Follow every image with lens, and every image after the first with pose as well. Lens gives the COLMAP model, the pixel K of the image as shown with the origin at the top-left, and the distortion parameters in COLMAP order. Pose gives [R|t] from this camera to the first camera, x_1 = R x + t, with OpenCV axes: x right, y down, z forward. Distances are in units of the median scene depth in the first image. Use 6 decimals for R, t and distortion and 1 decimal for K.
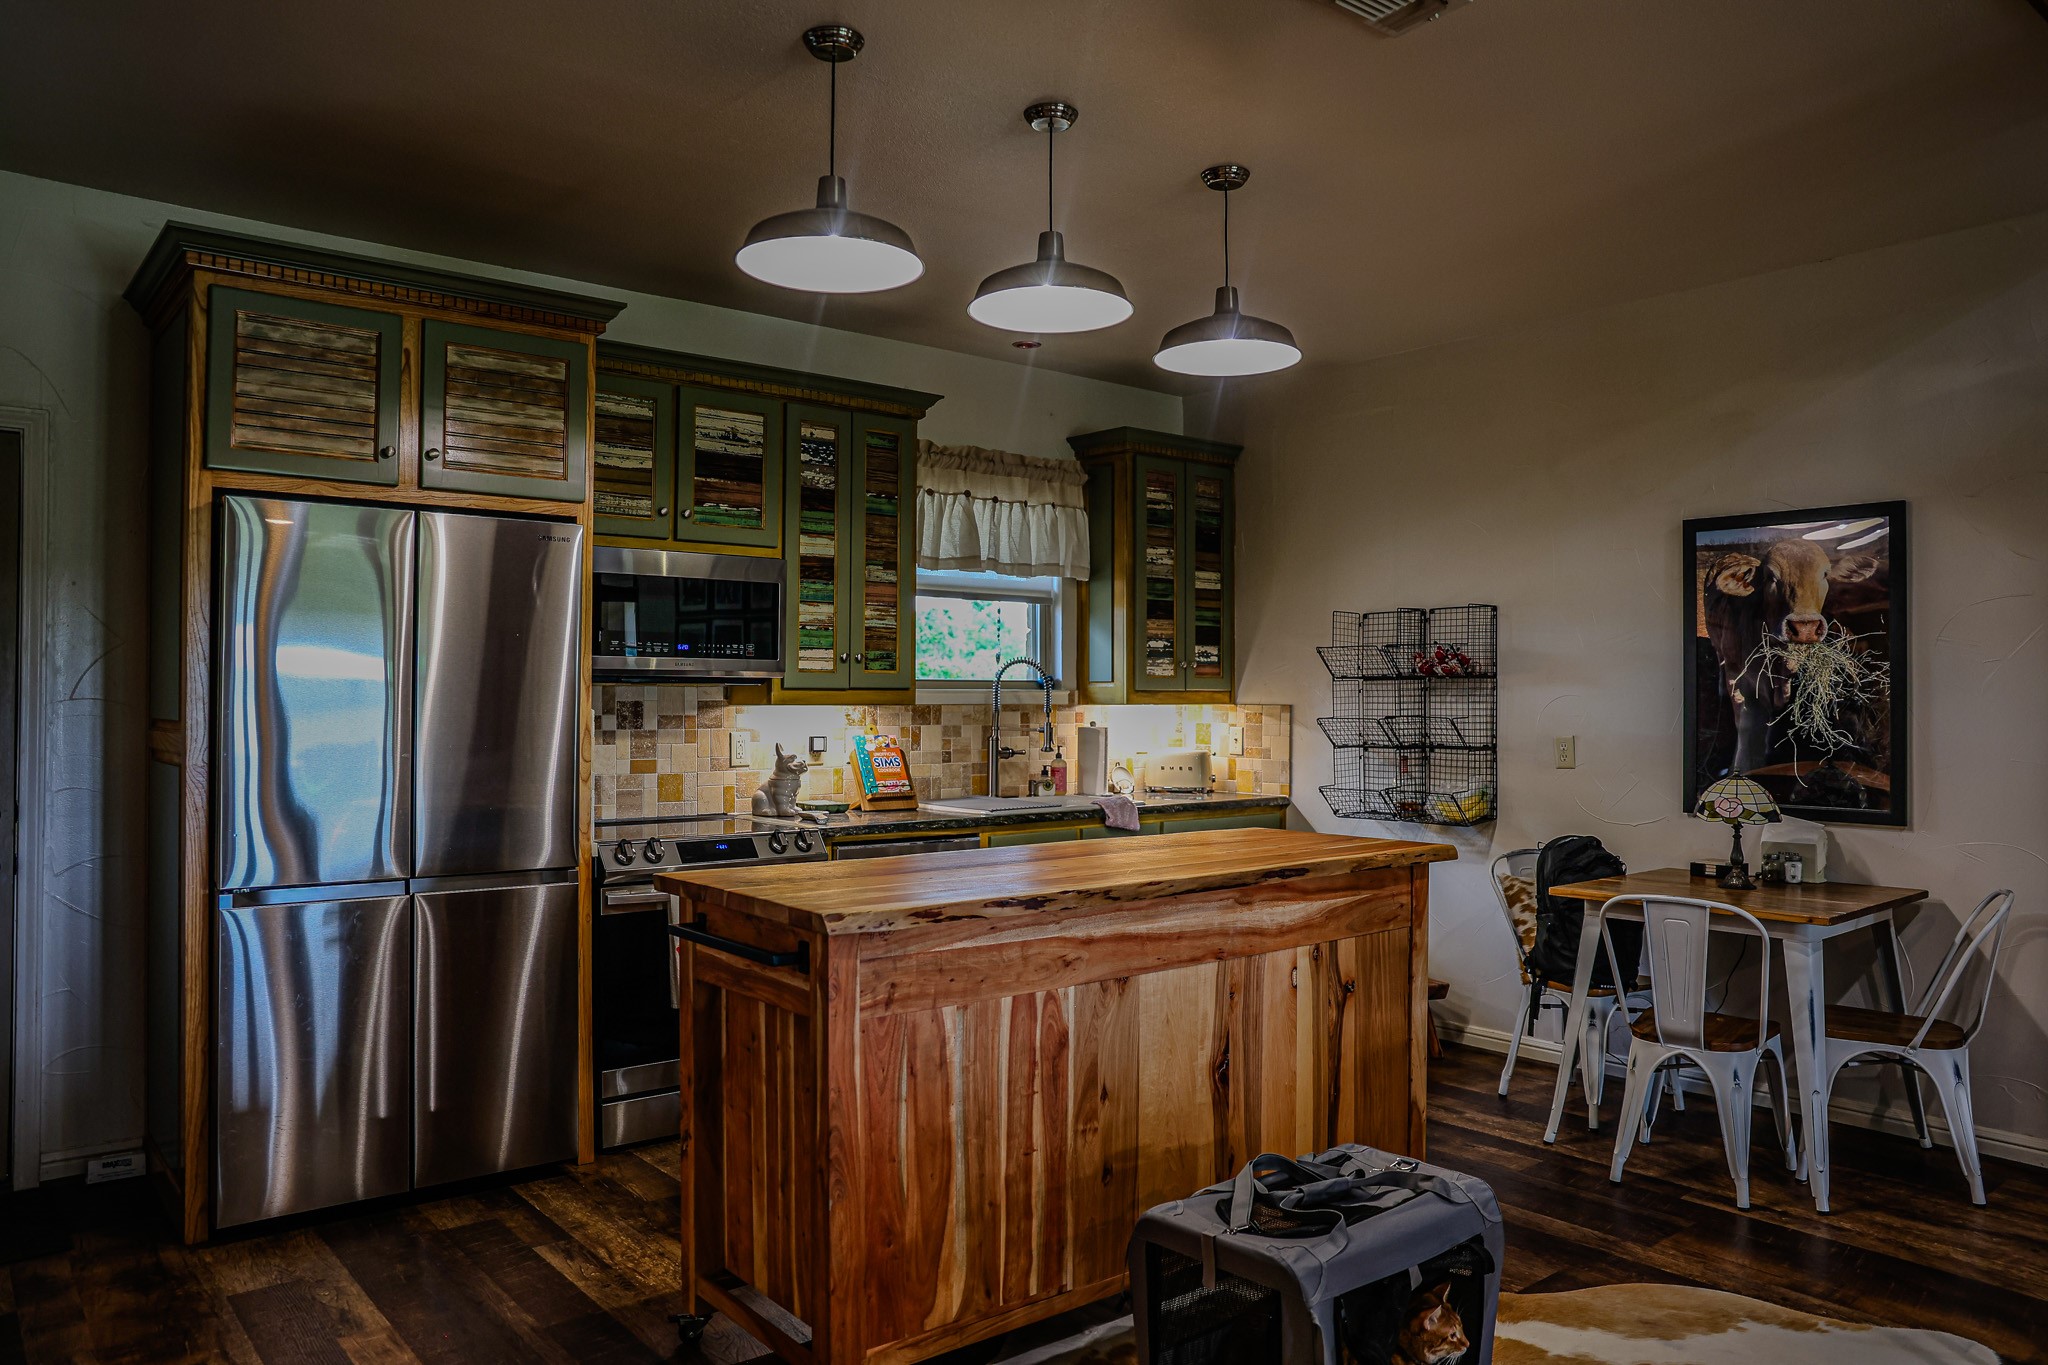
lens RADIAL K [[1410.9, 0, 1025.1], [0, 1410.9, 679.7], [0, 0, 1]] dist [-0.104052, 0.078429]
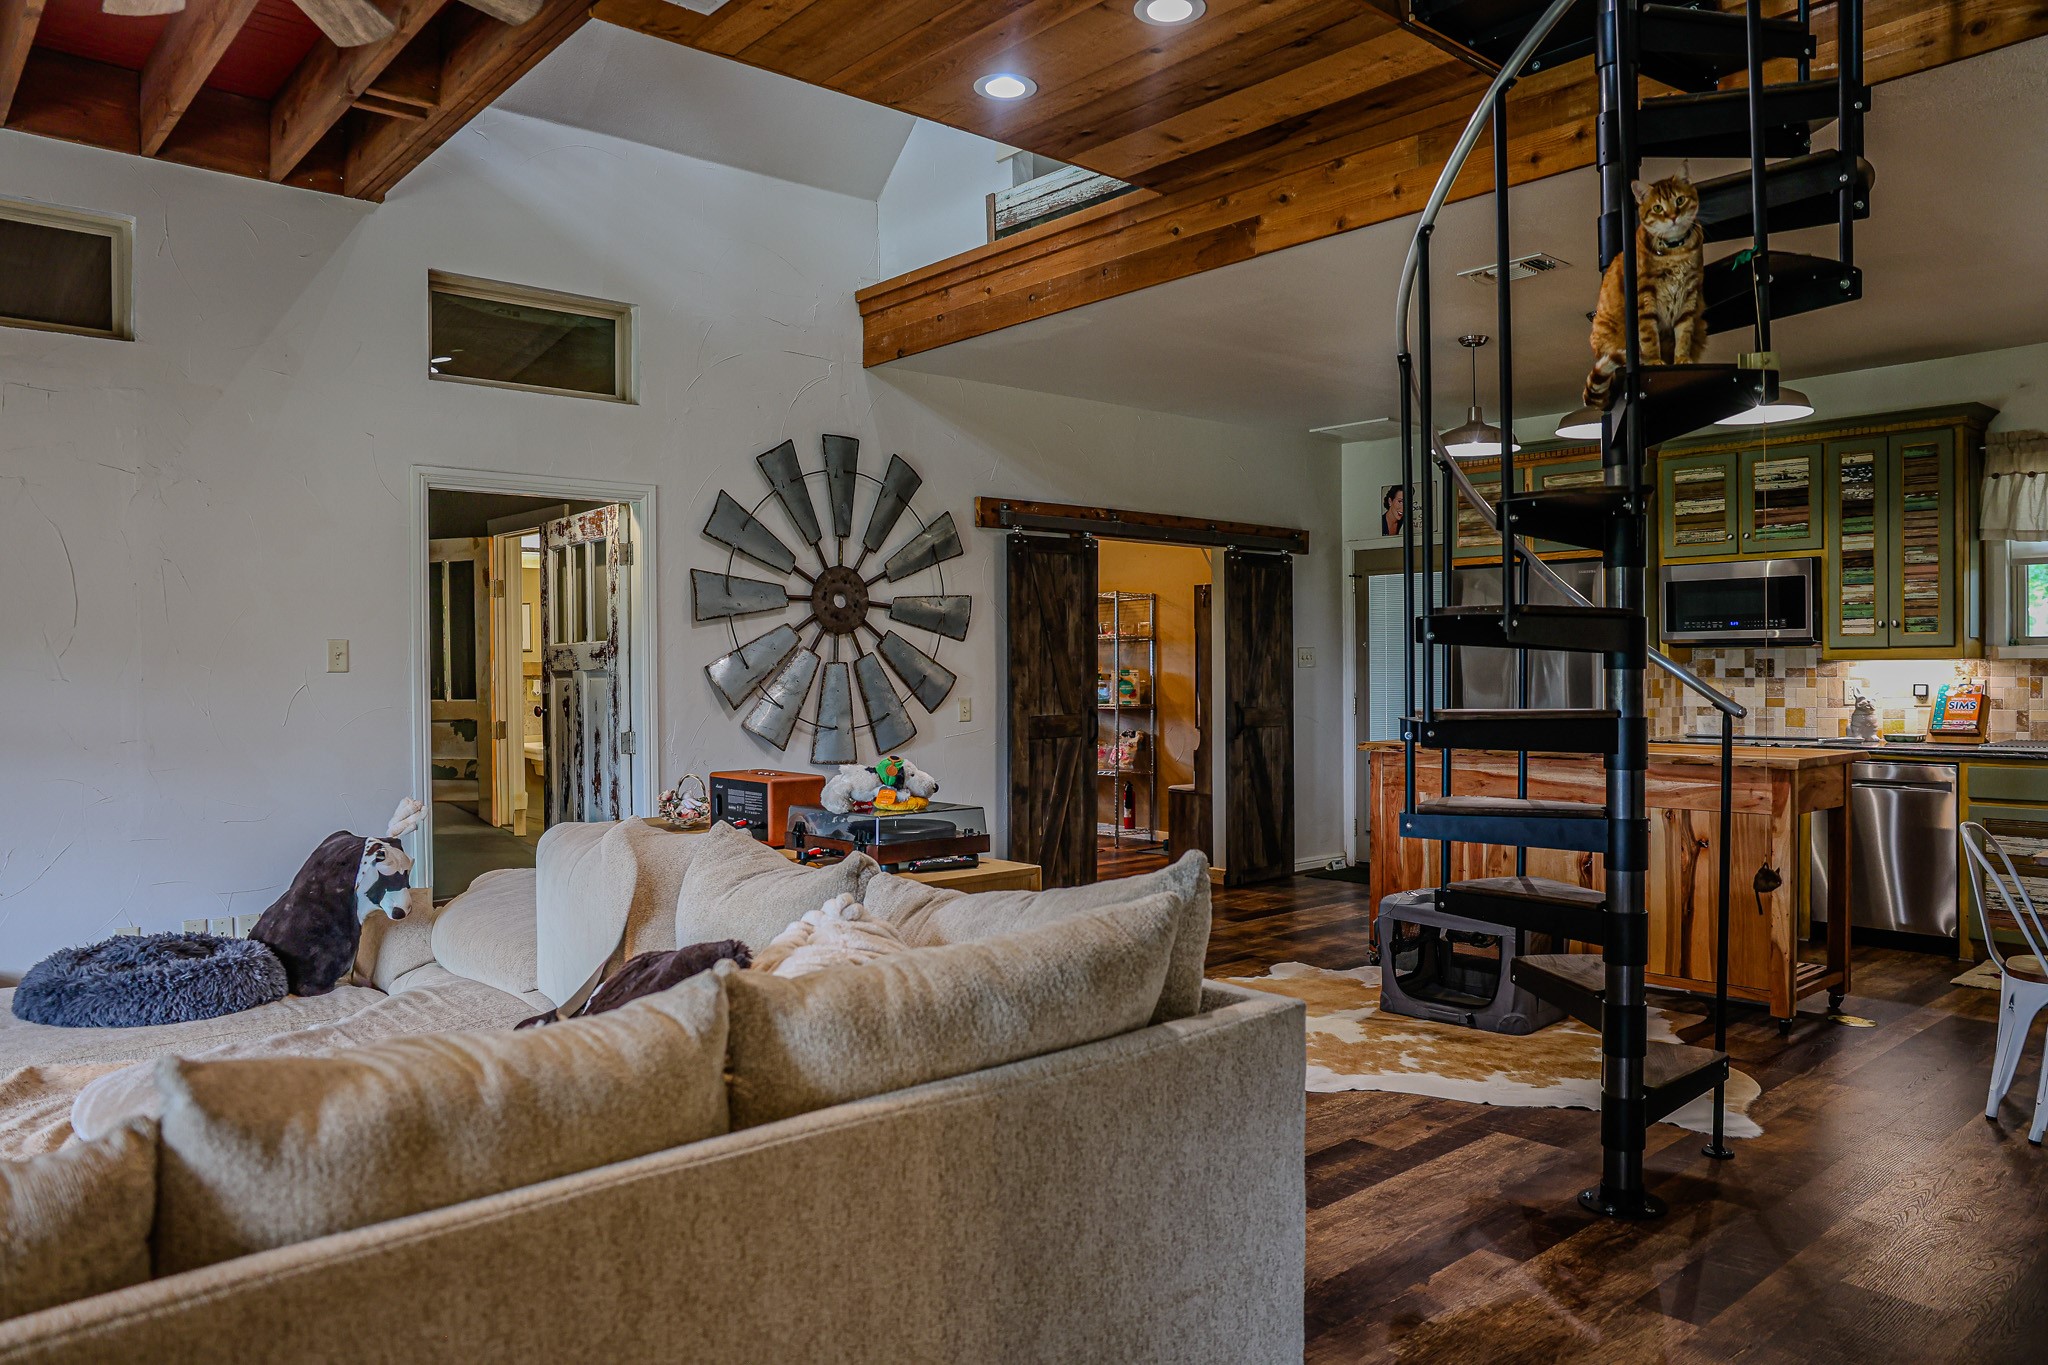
lens RADIAL K [[1410.9, 0, 1030.6], [0, 1410.9, 675.9], [0, 0, 1]] dist [-0.104052, 0.078429]
pose [[0.034469, 0.000957, -0.999405, 1.157672], [0.020952, 0.999779, 0.001680, 0.014600], [0.999186, -0.020997, 0.034441, 0.155658]]
